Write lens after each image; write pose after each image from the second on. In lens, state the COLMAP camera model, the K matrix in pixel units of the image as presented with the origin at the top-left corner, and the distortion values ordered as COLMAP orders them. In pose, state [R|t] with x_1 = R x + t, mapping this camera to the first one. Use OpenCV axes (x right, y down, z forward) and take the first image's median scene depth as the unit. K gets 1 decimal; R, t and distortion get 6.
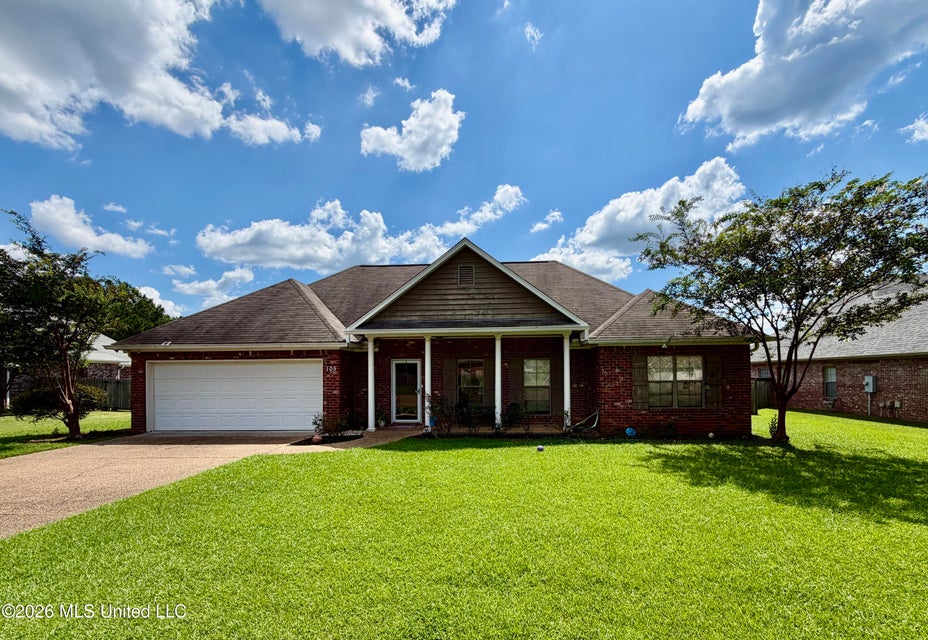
lens RADIAL K [[390.9, 0, 487.9], [0, 390.9, 369.6], [0, 0, 1]] dist [0.001648, 0.001113]
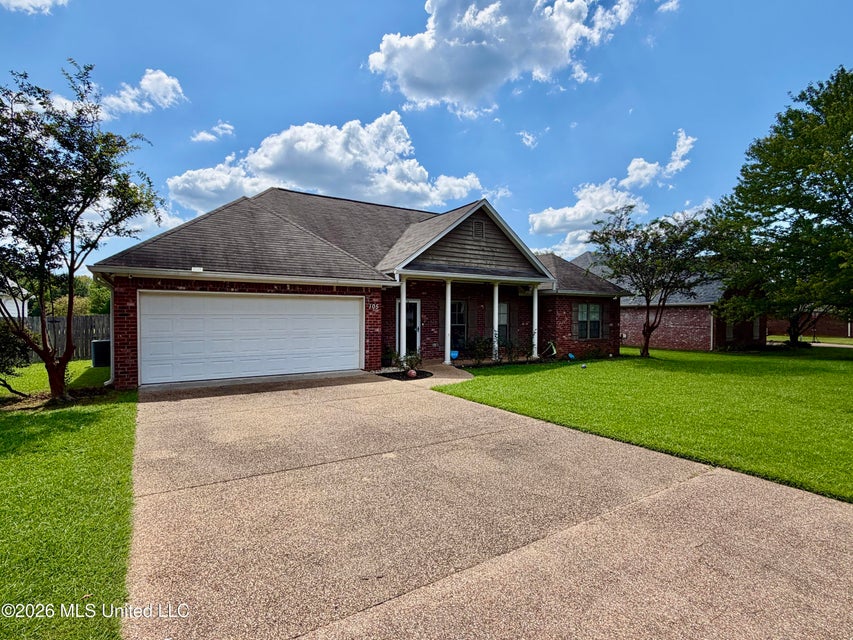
lens RADIAL K [[425.6, 0, 419.2], [0, 425.6, 319.7], [0, 0, 1]] dist [-0.006340, -0.001099]
pose [[0.824500, 0.006279, 0.565827, -0.911392], [-0.017524, 0.999742, 0.014441, 0.013350], [-0.565590, -0.021823, 0.824398, 0.041219]]
